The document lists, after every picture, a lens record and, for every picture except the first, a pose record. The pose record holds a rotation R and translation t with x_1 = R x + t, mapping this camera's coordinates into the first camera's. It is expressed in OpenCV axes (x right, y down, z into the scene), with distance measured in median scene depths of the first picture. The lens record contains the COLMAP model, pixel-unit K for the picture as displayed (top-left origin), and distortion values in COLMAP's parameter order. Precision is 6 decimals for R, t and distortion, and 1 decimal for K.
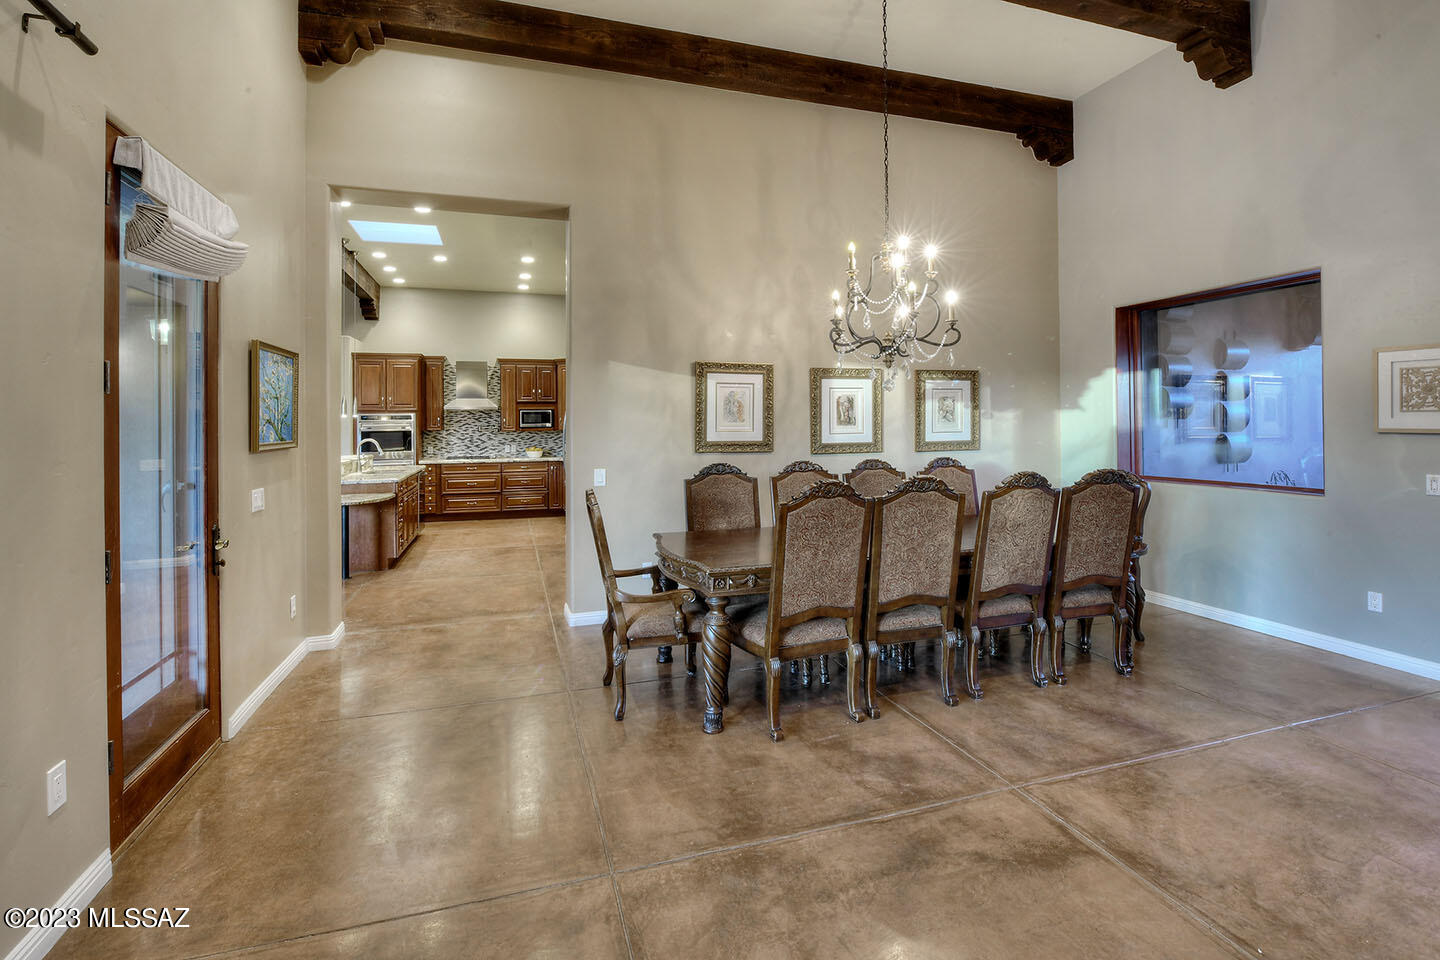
lens RADIAL K [[653.6, 0, 764.7], [0, 653.6, 422.3], [0, 0, 1]] dist [-0.002462, -0.000124]
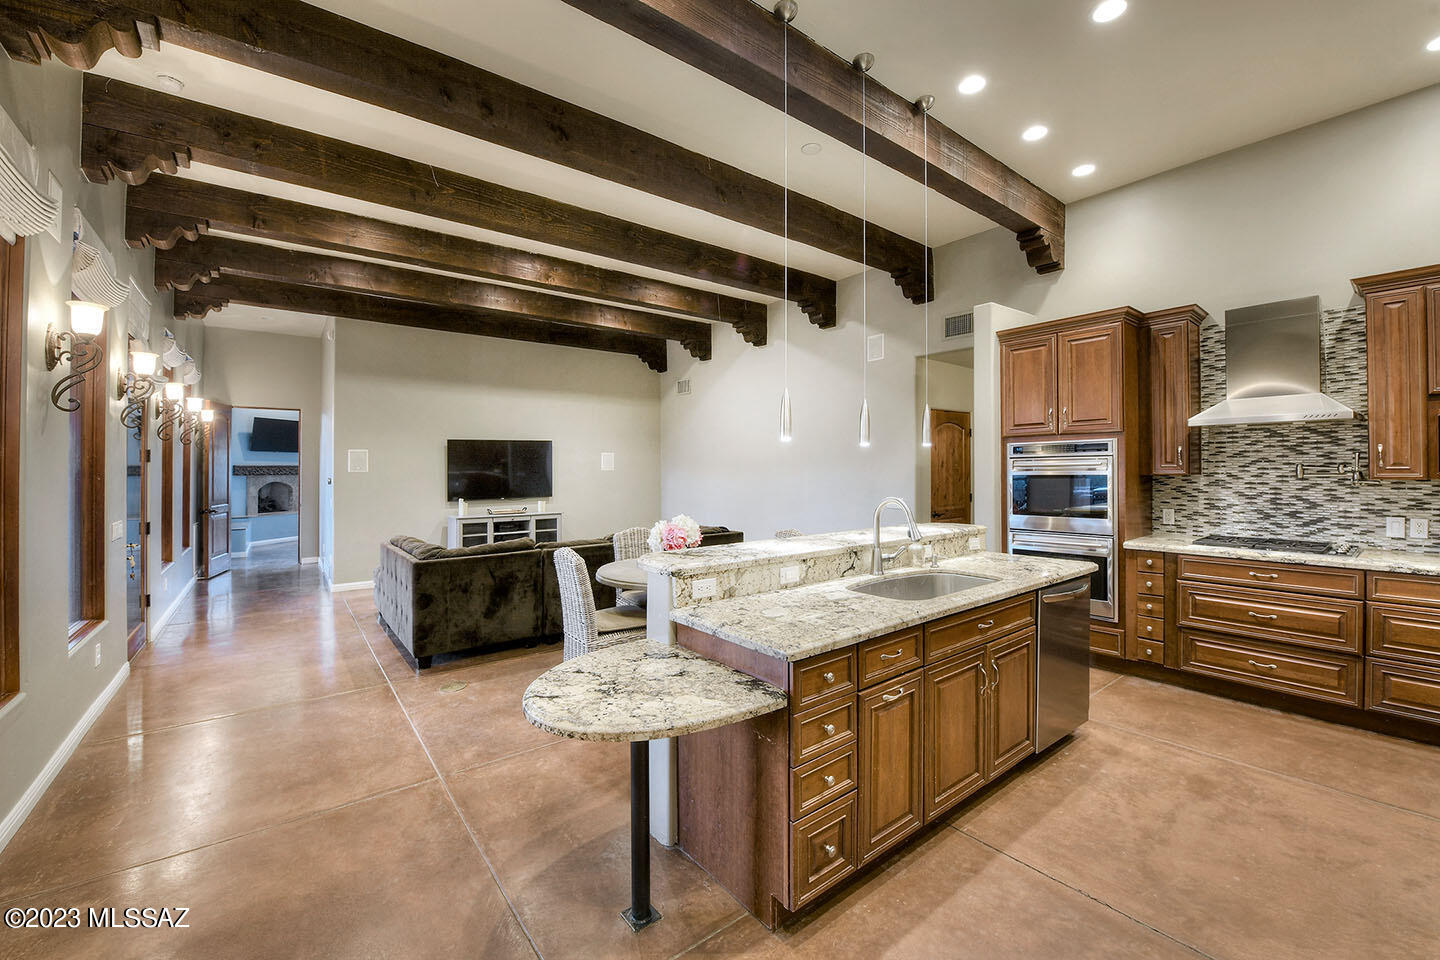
lens RADIAL K [[595.2, 0, 702.8], [0, 595.2, 473.8], [0, 0, 1]] dist [-0.017276, -0.000990]
pose [[0.286985, 0.008963, -0.957893, -0.208070], [0.010241, 0.999870, 0.012424, 0.003142], [0.957880, -0.013375, 0.286856, 0.571739]]
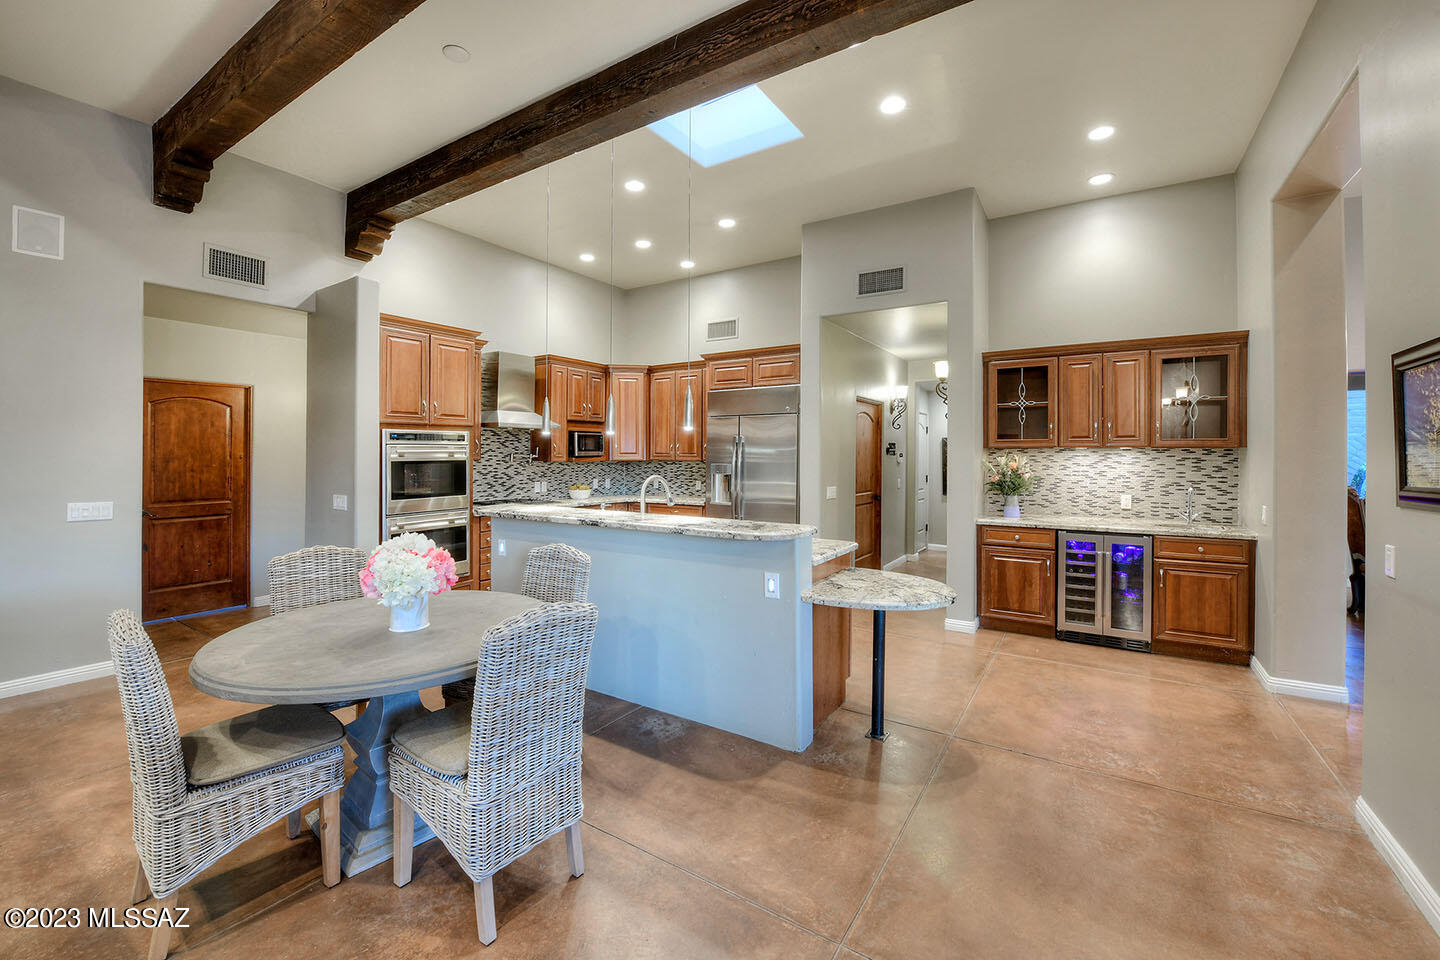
lens RADIAL K [[595.2, 0, 725.6], [0, 595.2, 457.1], [0, 0, 1]] dist [-0.017276, -0.000990]
pose [[0.787000, 0.003825, 0.616941, -0.656468], [-0.007651, 0.999964, 0.003562, 0.005684], [-0.616905, -0.007523, 0.787001, 0.412687]]
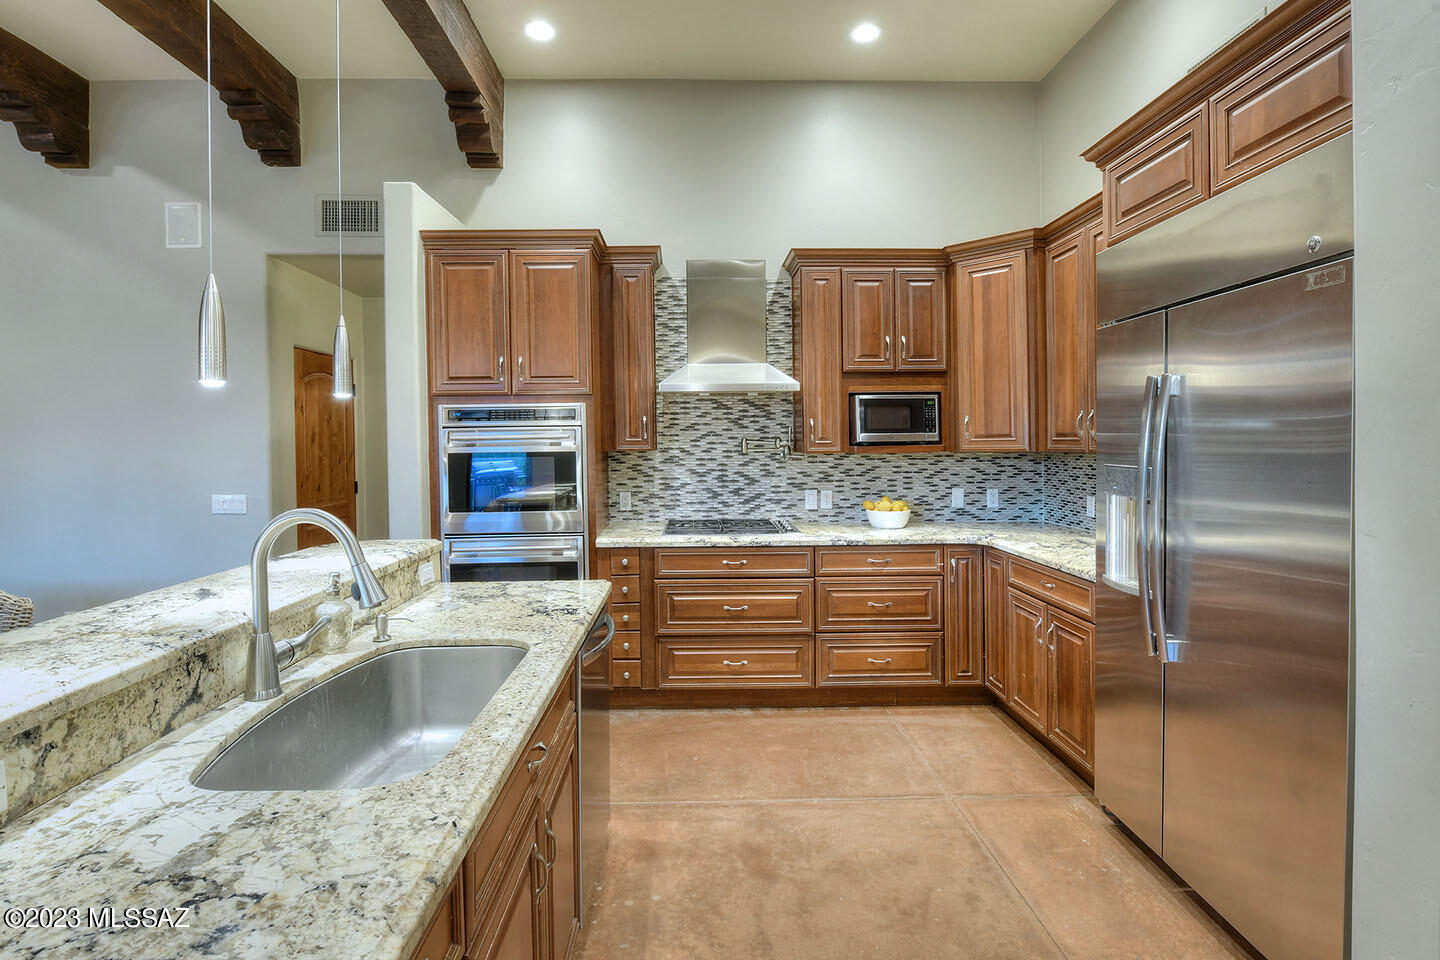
lens RADIAL K [[726.9, 0, 742.5], [0, 726.9, 460.1], [0, 0, 1]] dist [-0.011696, -0.000493]
pose [[0.951328, 0.006028, -0.308122, -0.319483], [0.004066, 0.999476, 0.032107, 0.004539], [0.308154, -0.031797, 0.950805, 0.625642]]
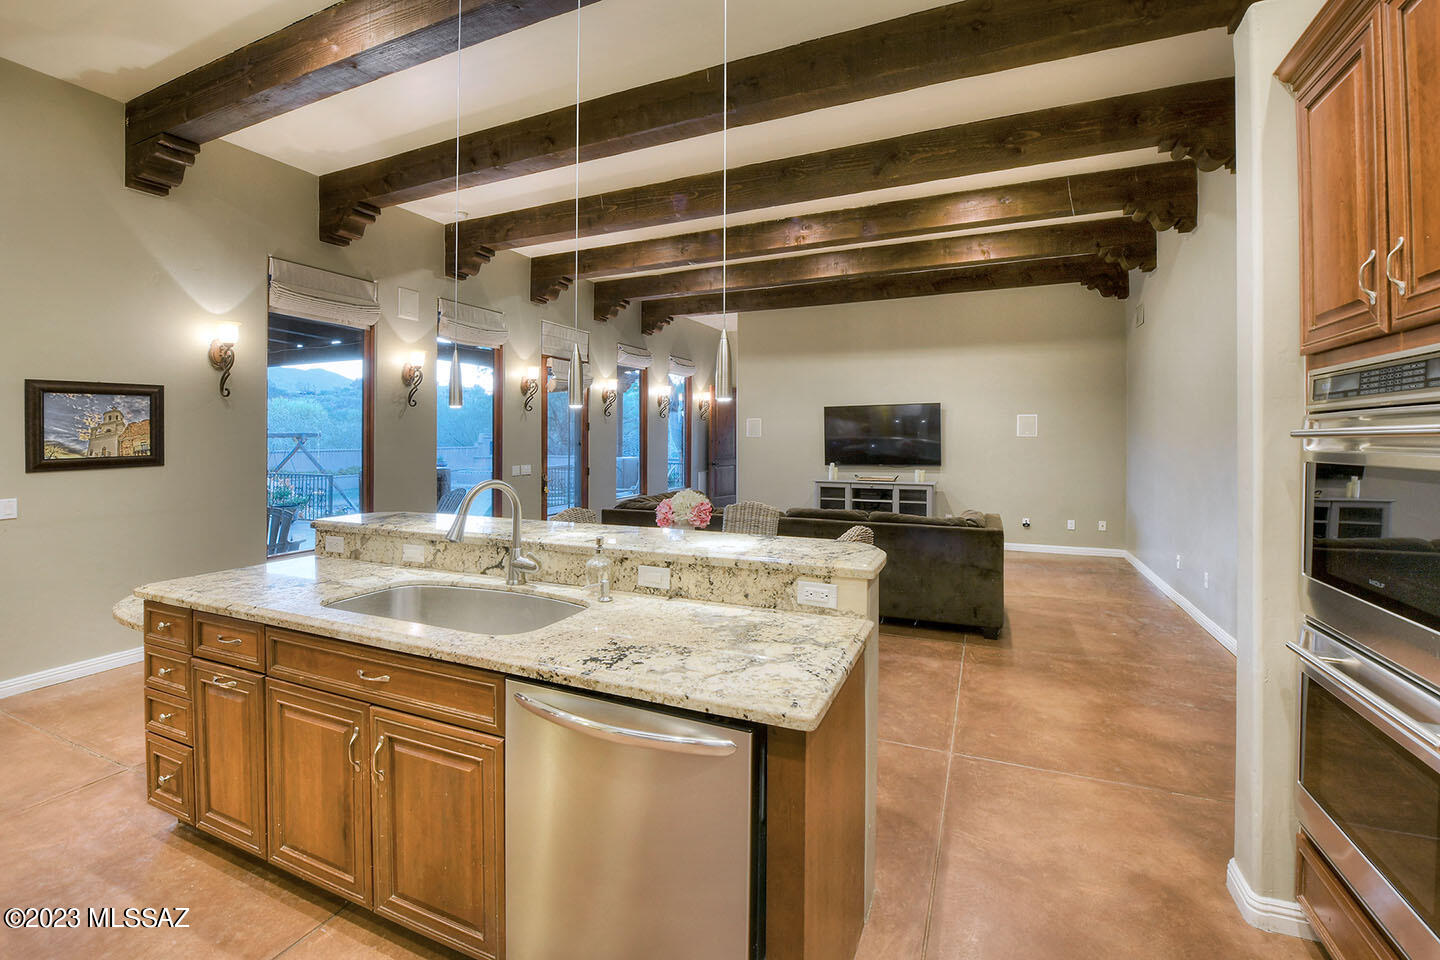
lens RADIAL K [[595.2, 0, 729.4], [0, 595.2, 427.5], [0, 0, 1]] dist [-0.017276, -0.000990]
pose [[-0.692559, -0.003370, -0.721353, -0.378994], [0.009063, 0.999870, -0.013373, 0.003827], [0.721304, -0.015800, -0.692438, 0.989793]]
